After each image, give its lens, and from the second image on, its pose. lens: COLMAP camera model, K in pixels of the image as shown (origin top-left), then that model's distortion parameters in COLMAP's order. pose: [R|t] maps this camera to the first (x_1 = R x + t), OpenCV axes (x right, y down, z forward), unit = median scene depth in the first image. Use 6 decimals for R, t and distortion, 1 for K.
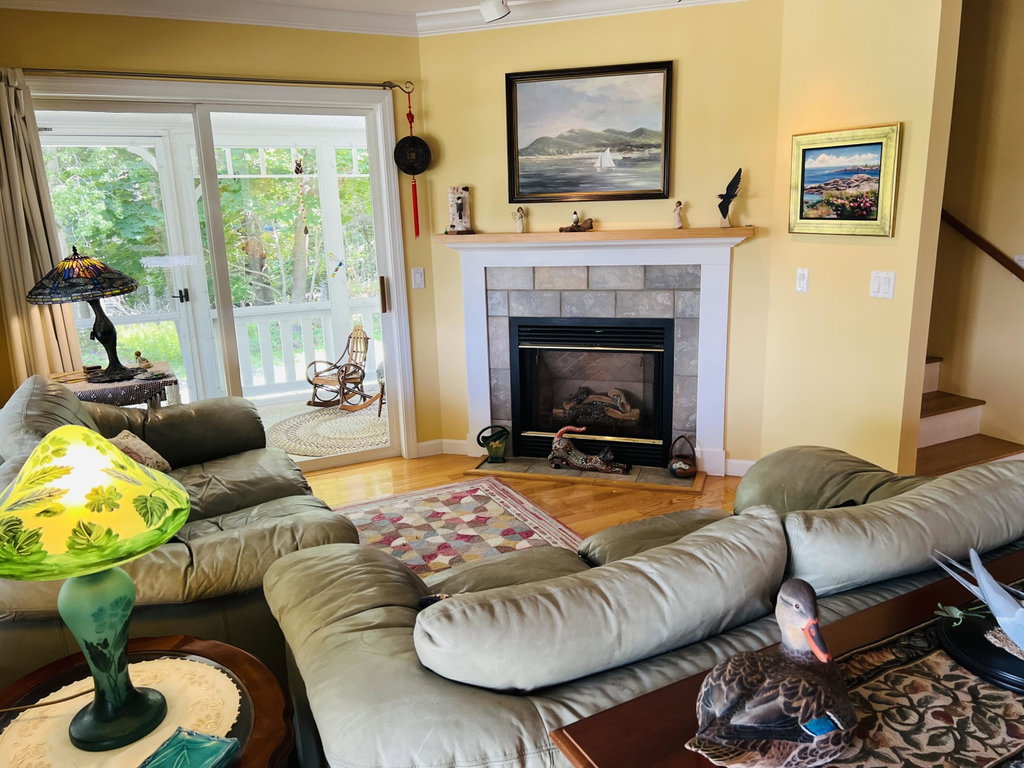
lens RADIAL K [[765.7, 0, 513.2], [0, 765.7, 386.8], [0, 0, 1]] dist [0.063504, -0.072004]
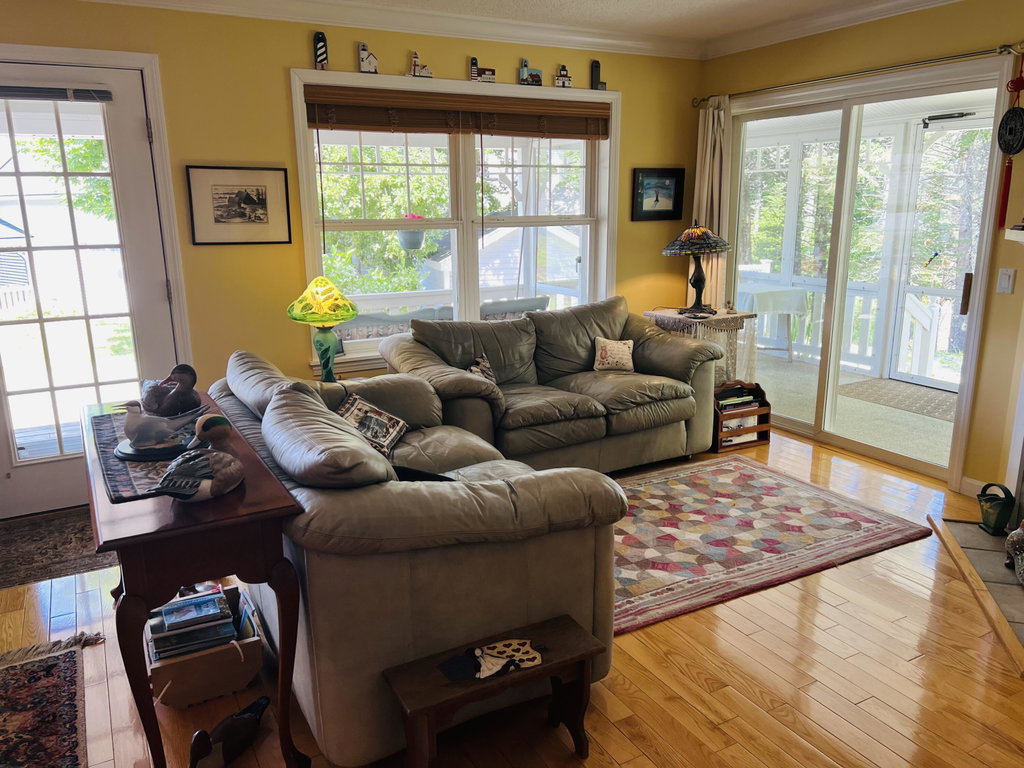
lens RADIAL K [[765.7, 0, 514.2], [0, 765.7, 387.3], [0, 0, 1]] dist [0.063504, -0.072004]
pose [[0.033442, 0.265106, -0.963639, 0.815811], [-0.220972, 0.942278, 0.251561, -0.154339], [0.974707, 0.204525, 0.090092, 0.536903]]
